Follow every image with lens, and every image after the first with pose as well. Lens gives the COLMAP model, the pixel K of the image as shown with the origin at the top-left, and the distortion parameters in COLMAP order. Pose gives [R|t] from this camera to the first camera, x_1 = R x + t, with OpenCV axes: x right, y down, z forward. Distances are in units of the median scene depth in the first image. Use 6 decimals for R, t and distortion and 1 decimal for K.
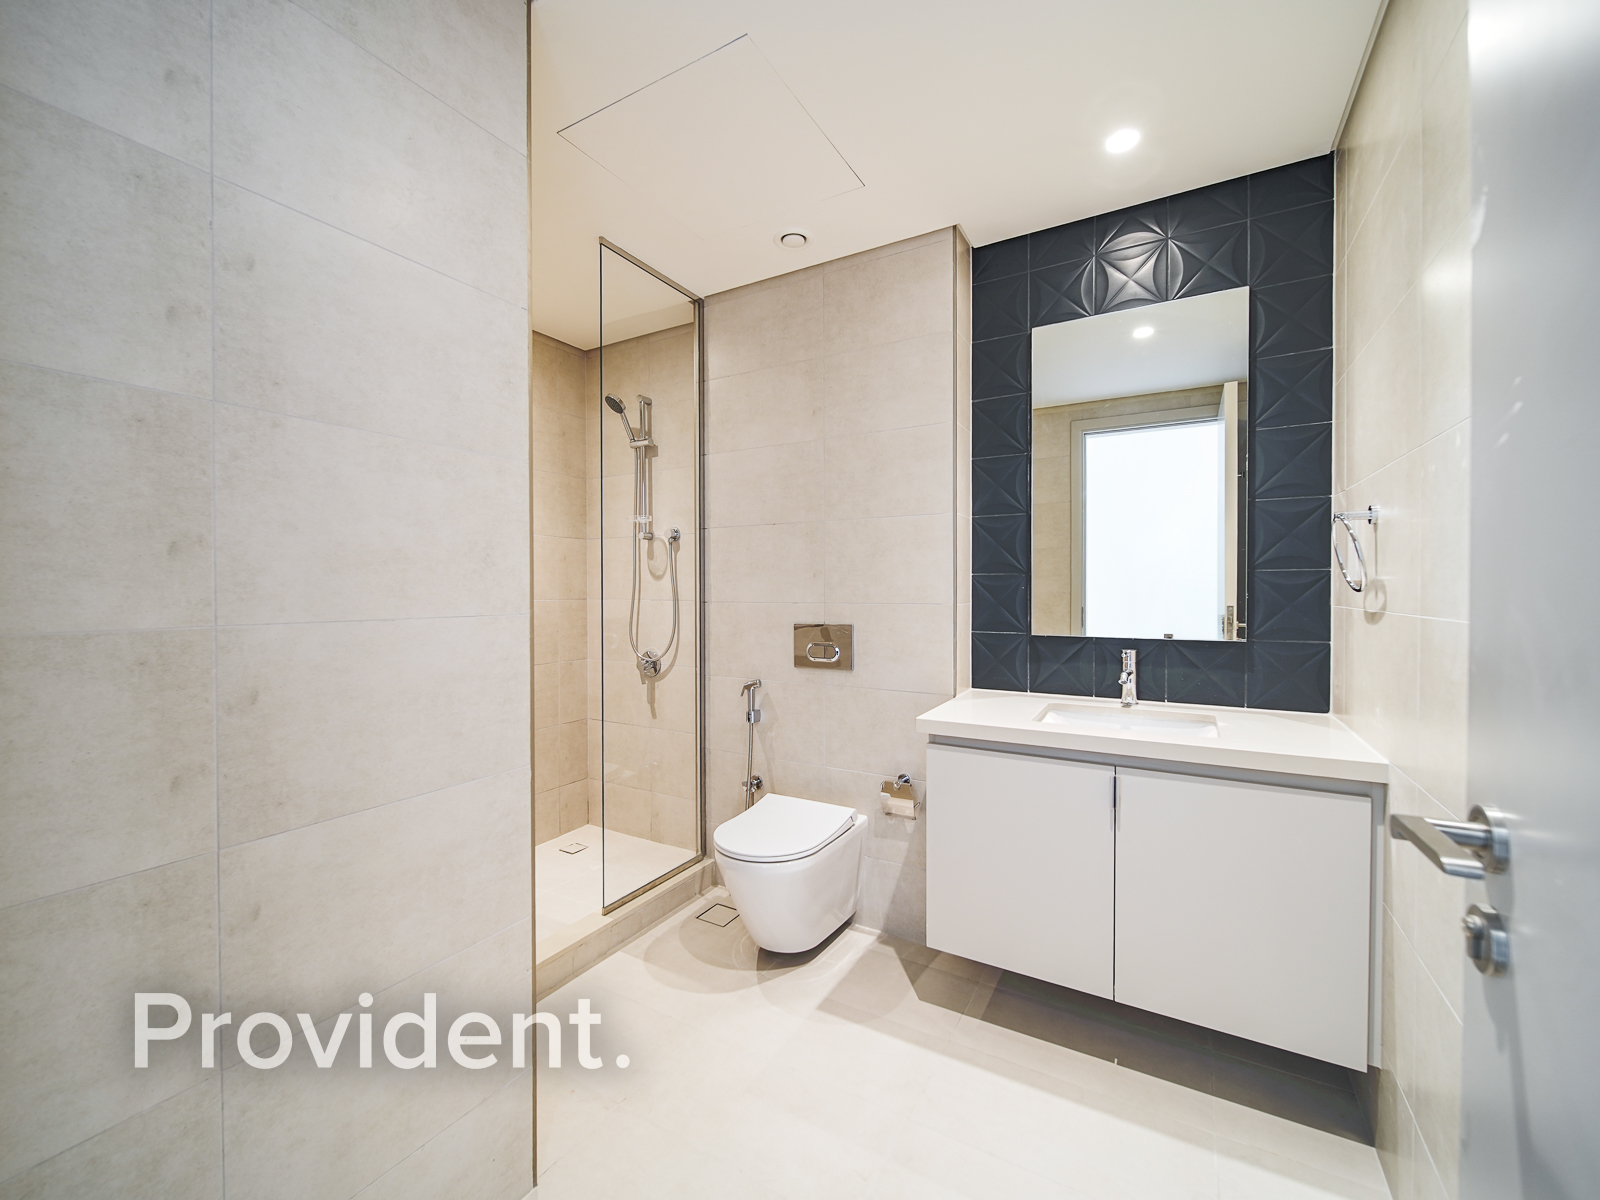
lens RADIAL K [[648.5, 0, 802.6], [0, 648.5, 583.4], [0, 0, 1]] dist [-0.000922, -0.000144]
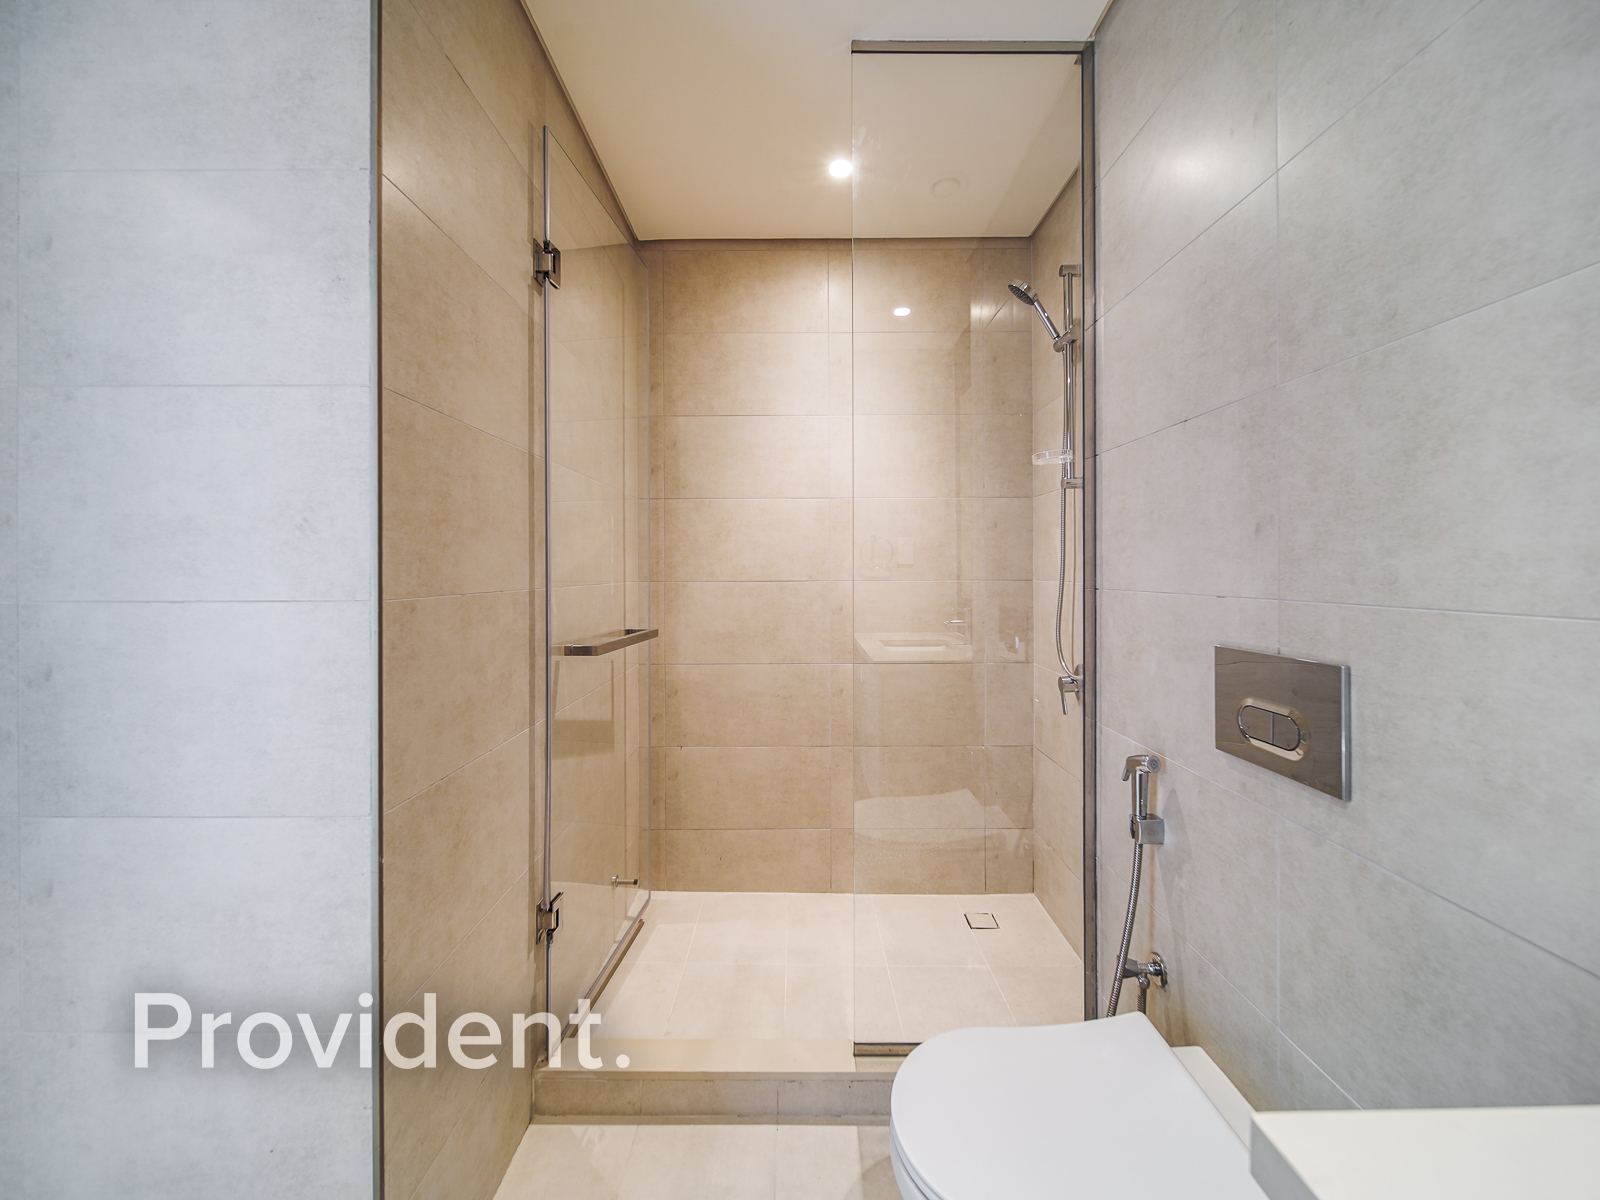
lens RADIAL K [[649.7, 0, 798.6], [0, 649.7, 565.0], [0, 0, 1]] dist [-0.000322, -0.000110]
pose [[0.496793, -0.005661, -0.867851, 0.248783], [0.009987, 0.999950, -0.000806, 0.008098], [0.867812, -0.008267, 0.496825, 0.624714]]
